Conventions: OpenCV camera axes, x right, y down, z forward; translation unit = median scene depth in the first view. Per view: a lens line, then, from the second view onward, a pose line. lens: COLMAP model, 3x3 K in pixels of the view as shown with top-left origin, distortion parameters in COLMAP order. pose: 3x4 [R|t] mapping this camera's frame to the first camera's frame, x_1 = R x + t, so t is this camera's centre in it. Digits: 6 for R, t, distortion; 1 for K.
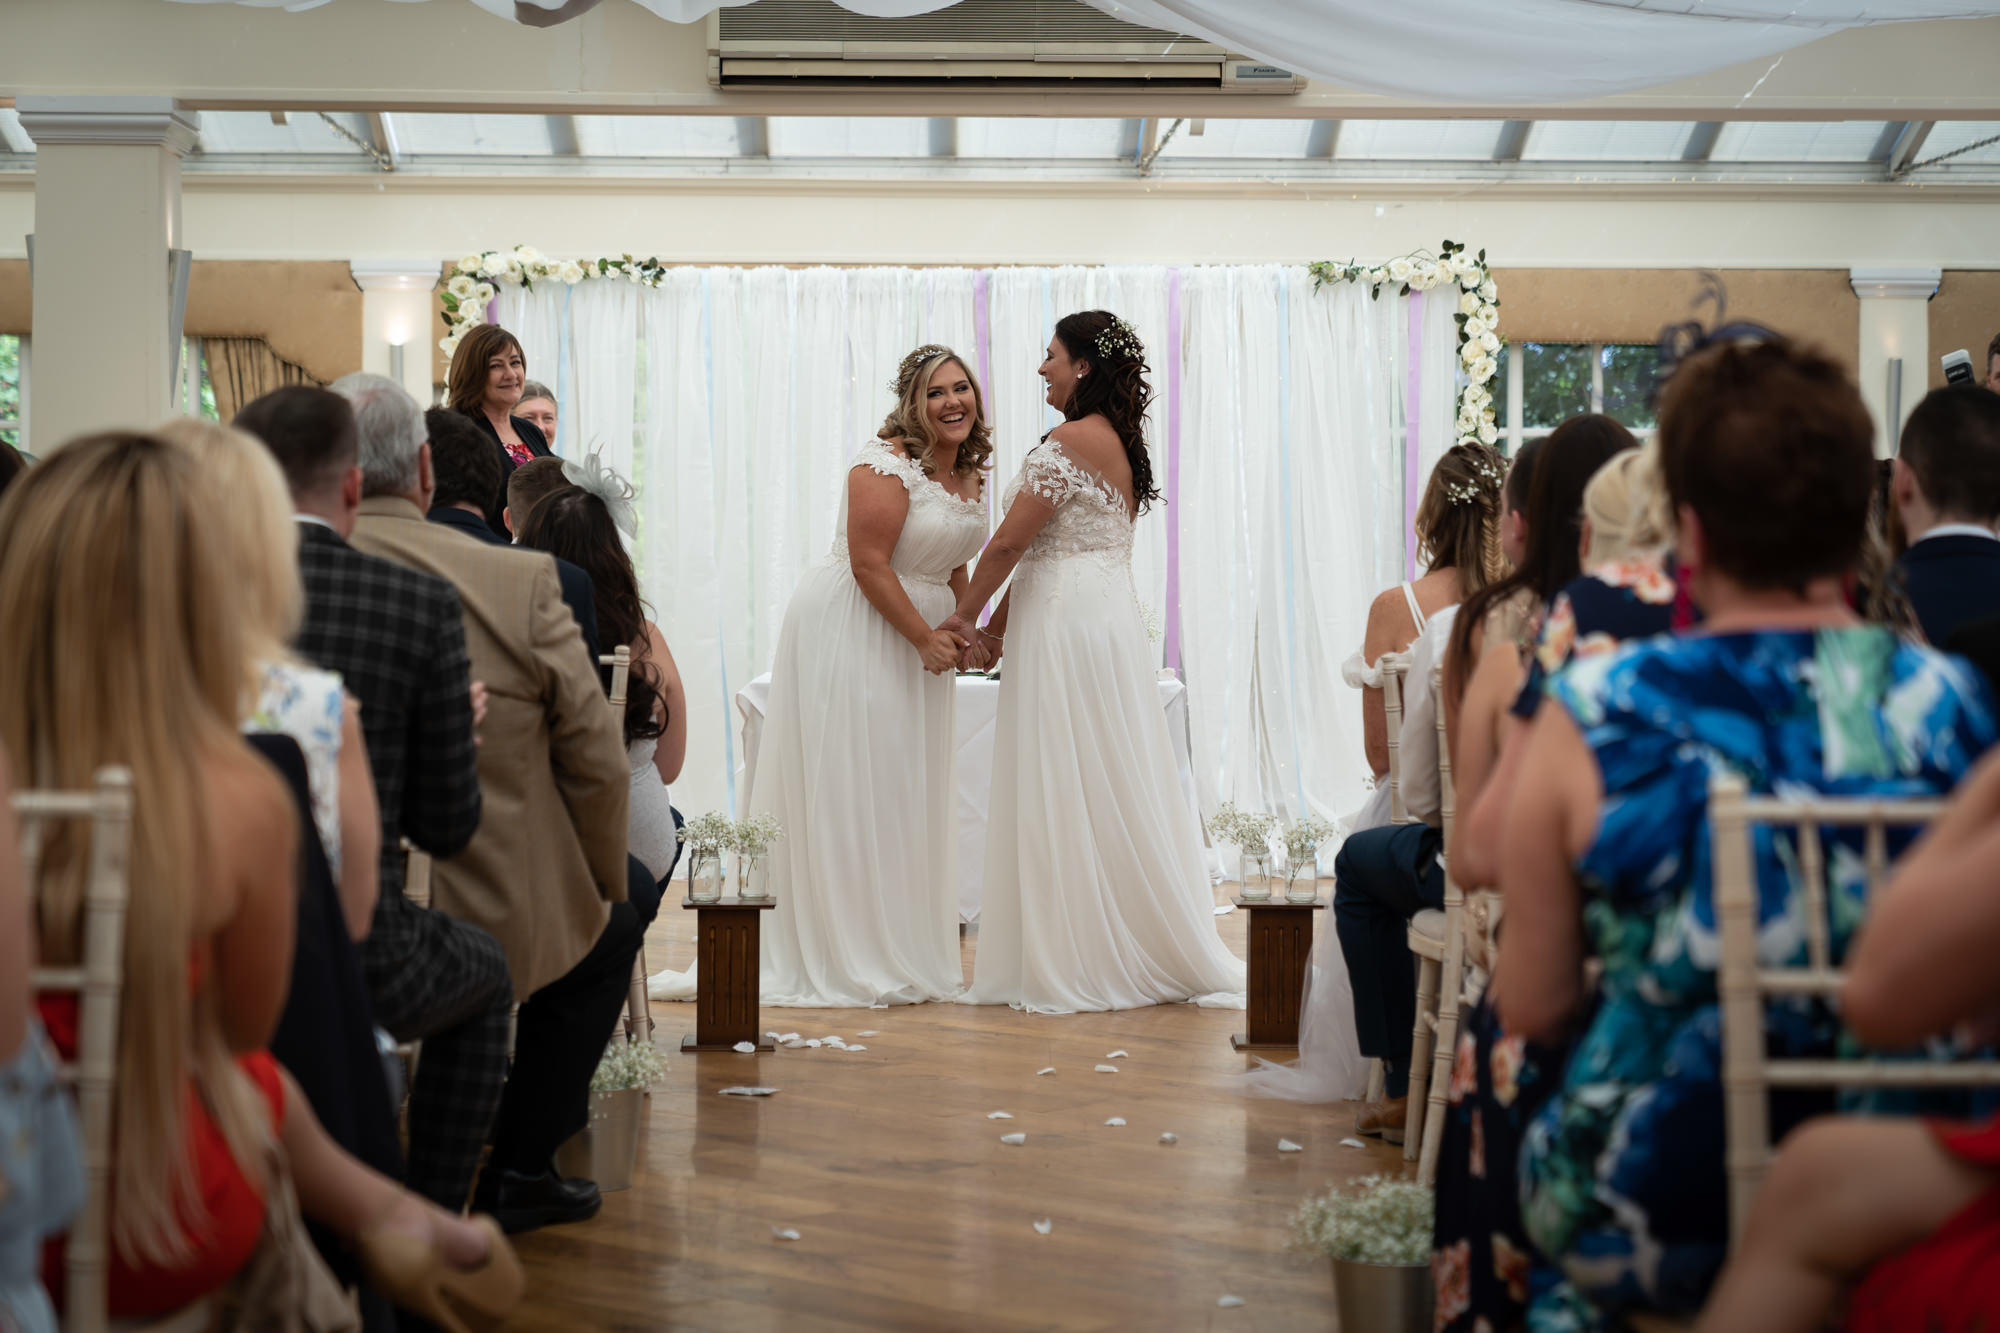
lens RADIAL K [[4034.3, 0, 999.9], [0, 4034.3, 668.9], [0, 0, 1]] dist [0.041853, 0.000000]
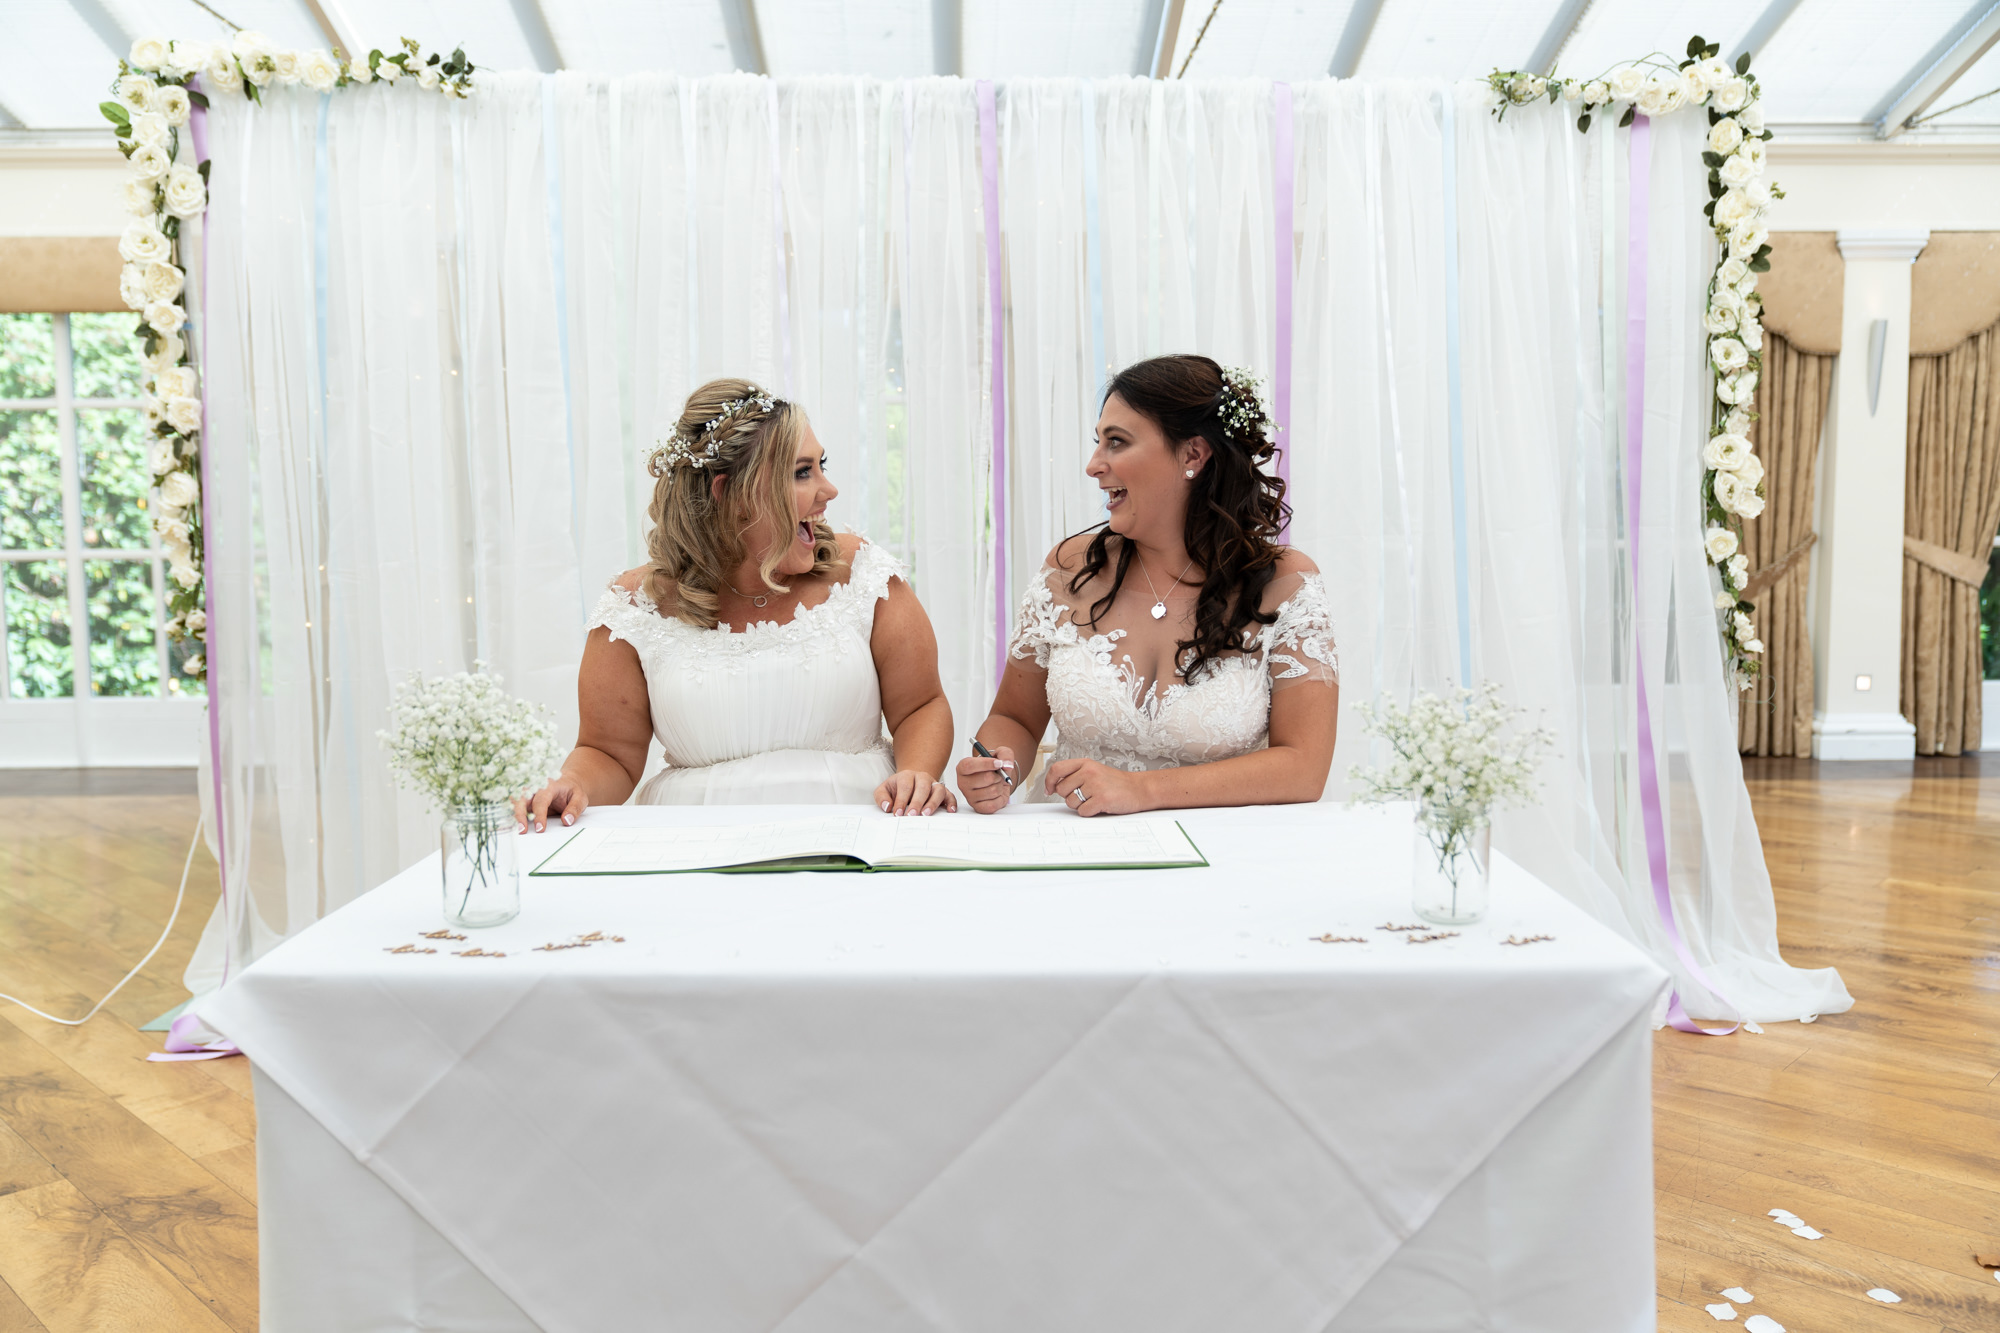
lens RADIAL K [[1610.3, 0, 1004.2], [0, 1610.3, 673.8], [0, 0, 1]] dist [0.005925, 0.008870]
pose [[0.999940, -0.010341, 0.003575, -0.008093], [0.010066, 0.997512, 0.069774, -0.046993], [-0.004287, -0.069734, 0.997556, 1.539691]]
